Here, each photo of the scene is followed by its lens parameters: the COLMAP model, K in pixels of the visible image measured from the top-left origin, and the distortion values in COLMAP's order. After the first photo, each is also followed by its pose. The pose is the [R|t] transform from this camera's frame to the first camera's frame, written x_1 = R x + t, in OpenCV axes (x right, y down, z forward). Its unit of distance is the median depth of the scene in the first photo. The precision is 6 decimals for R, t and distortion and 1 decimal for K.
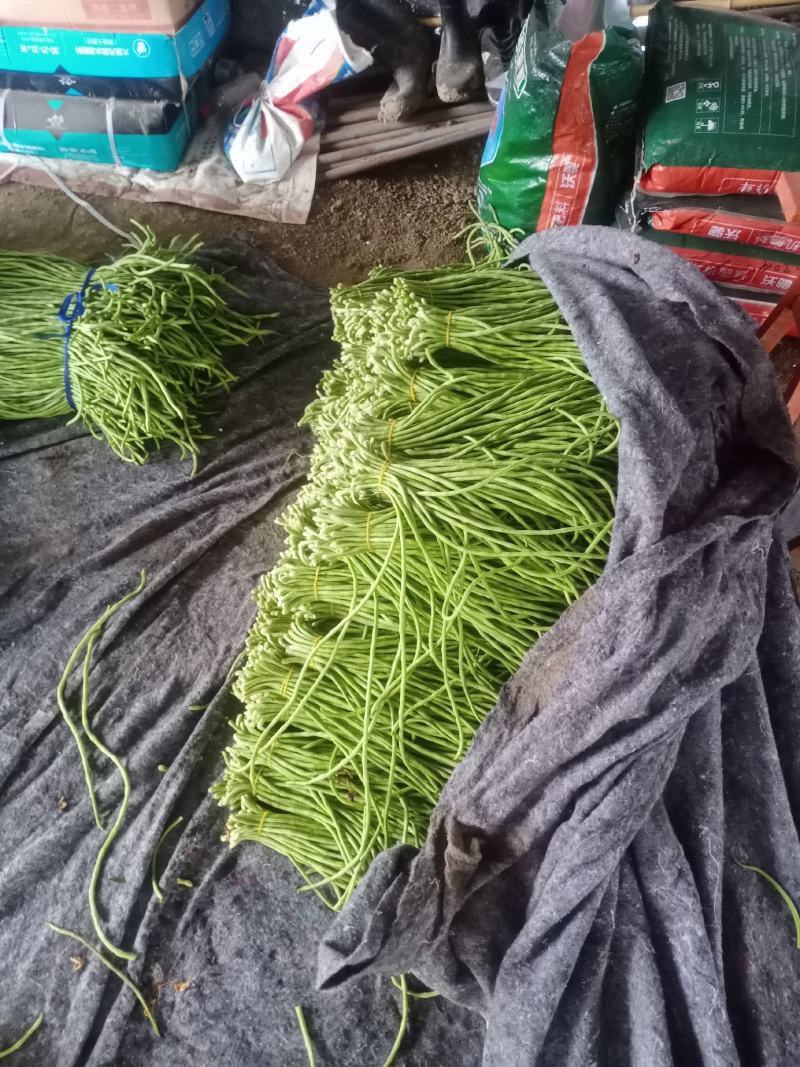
lens RADIAL K [[832.3, 0, 400.0], [0, 832.3, 533.5], [0, 0, 1]] dist [-0.002942, -0.034024]
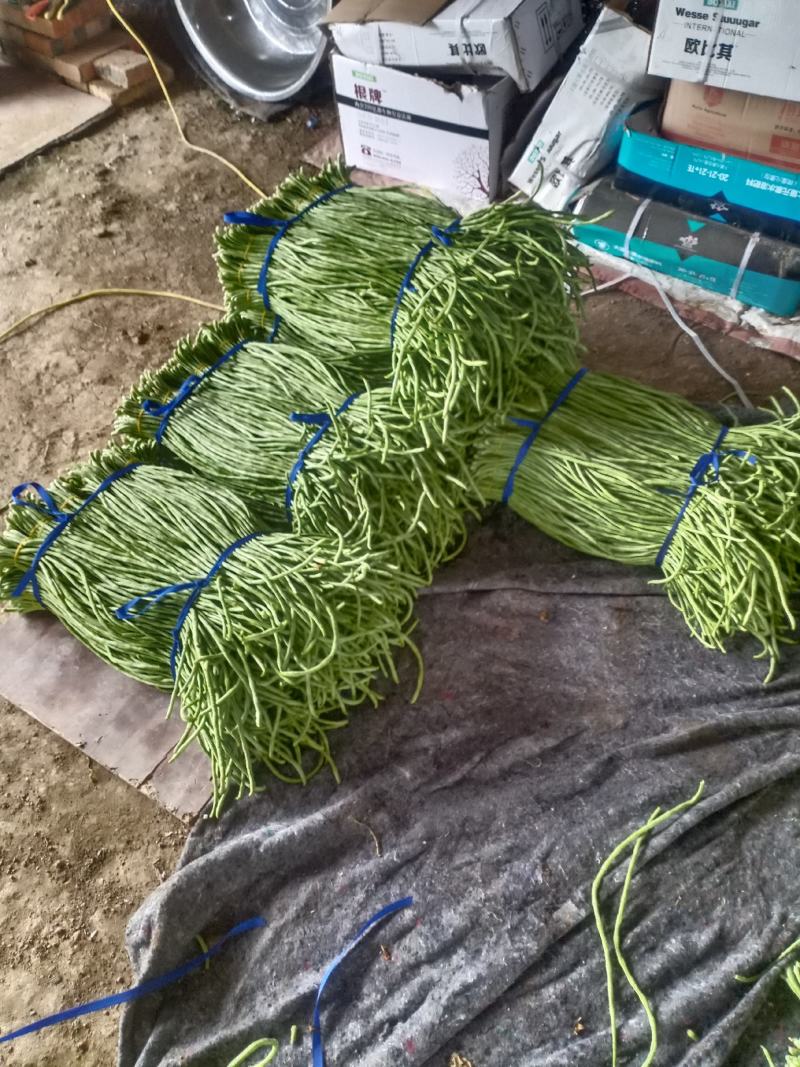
lens RADIAL K [[832.3, 0, 400.0], [0, 832.3, 533.5], [0, 0, 1]] dist [-0.002942, -0.034024]
pose [[0.889062, 0.320212, -0.327159, -0.375549], [-0.335117, 0.942107, 0.011416, -0.103368], [0.311874, 0.099486, 0.944900, 0.024940]]
